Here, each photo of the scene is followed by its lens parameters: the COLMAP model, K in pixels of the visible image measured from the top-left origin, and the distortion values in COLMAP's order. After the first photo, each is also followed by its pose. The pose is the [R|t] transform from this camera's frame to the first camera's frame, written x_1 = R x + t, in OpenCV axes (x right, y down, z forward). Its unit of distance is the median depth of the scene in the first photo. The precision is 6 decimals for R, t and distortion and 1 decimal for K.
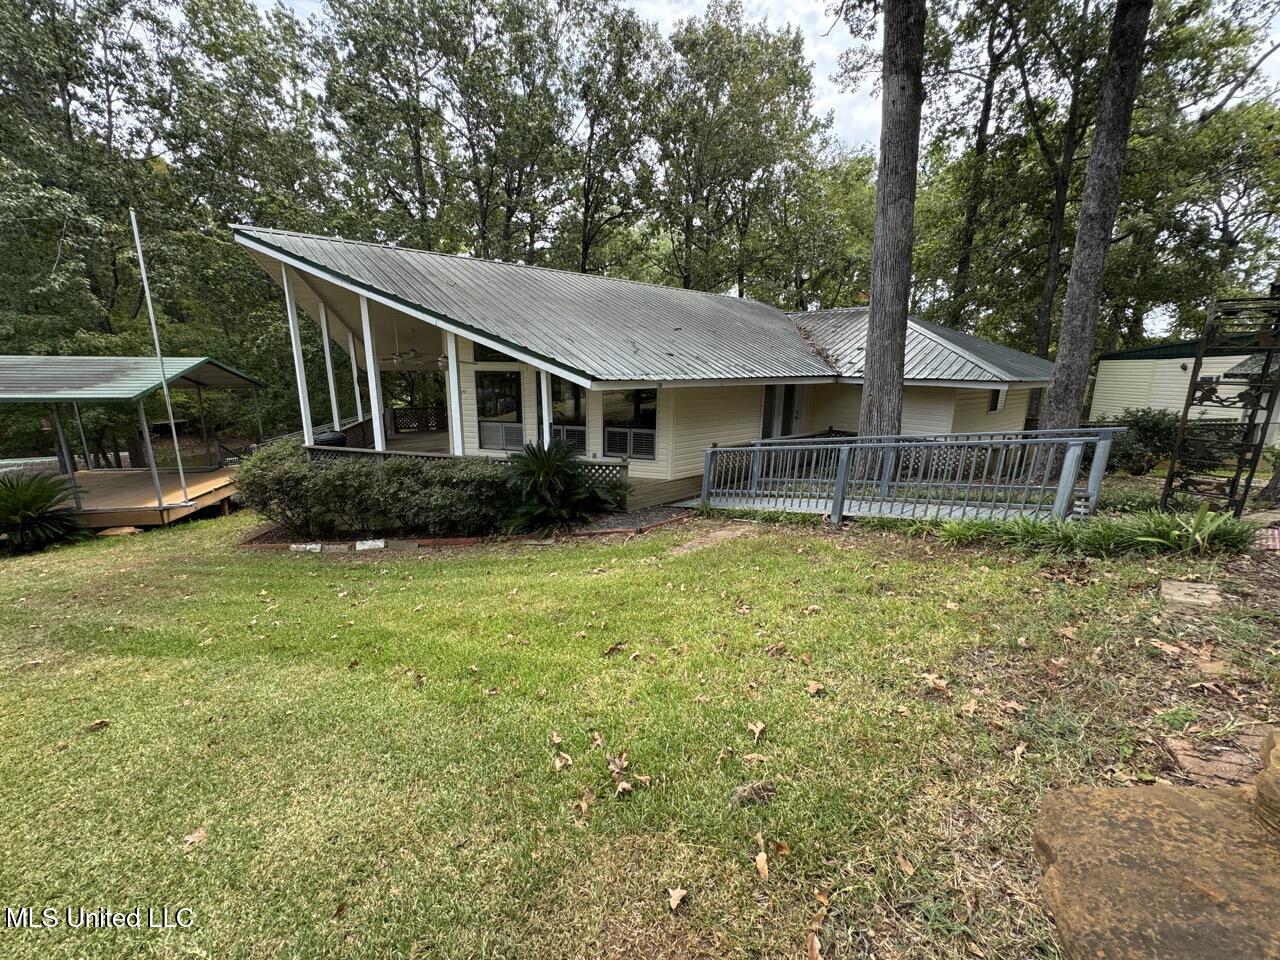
lens RADIAL K [[509.7, 0, 644.3], [0, 509.7, 476.8], [0, 0, 1]] dist [-0.003195, -0.000359]
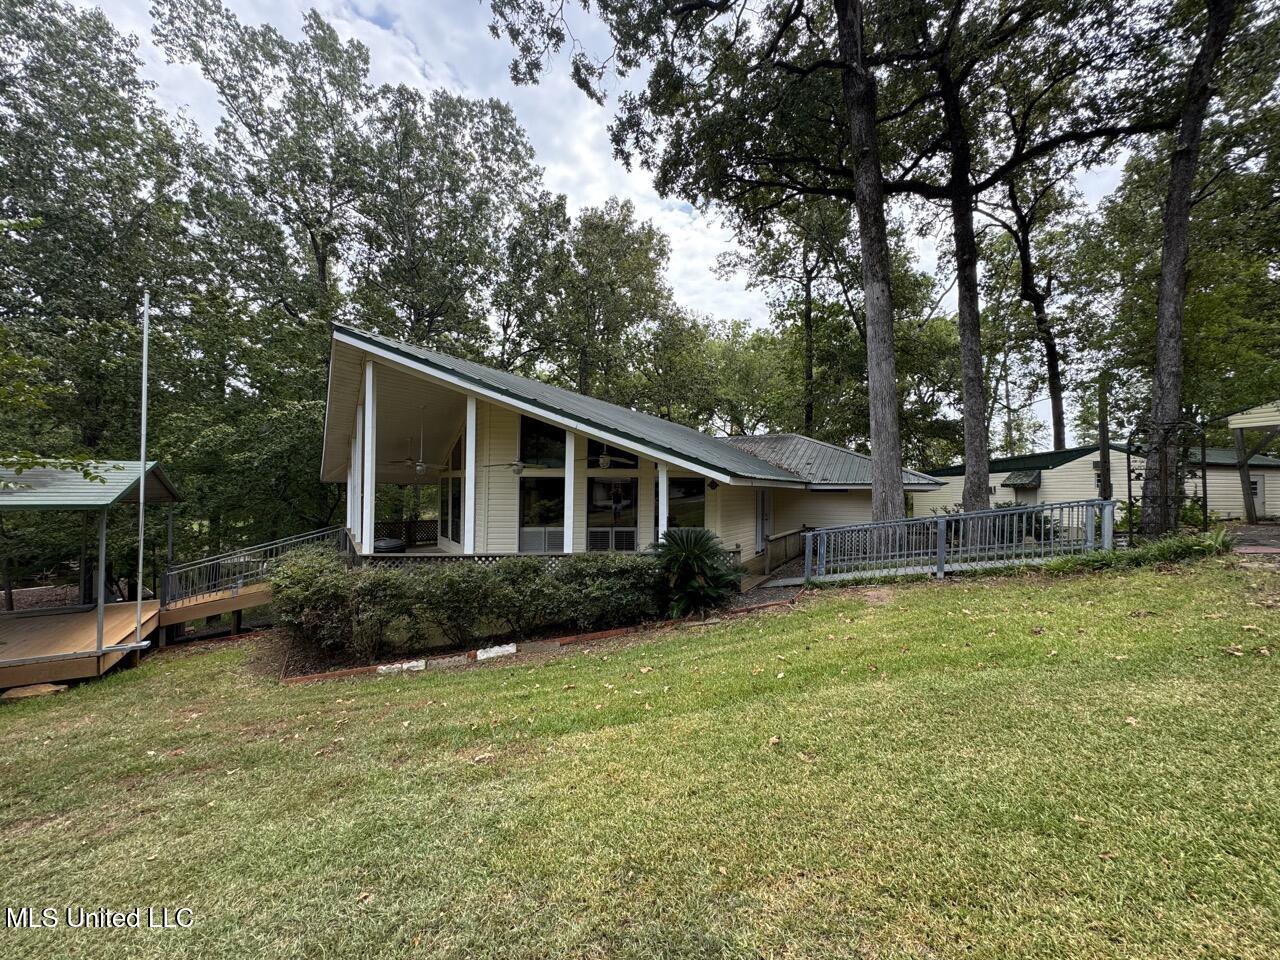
lens RADIAL K [[509.7, 0, 637.1], [0, 509.7, 475.4], [0, 0, 1]] dist [-0.003195, -0.000359]
pose [[0.938473, 0.007306, 0.345276, -0.513258], [0.078129, 0.969365, -0.232867, 0.048295], [-0.336400, 0.245516, 0.909152, -0.003840]]
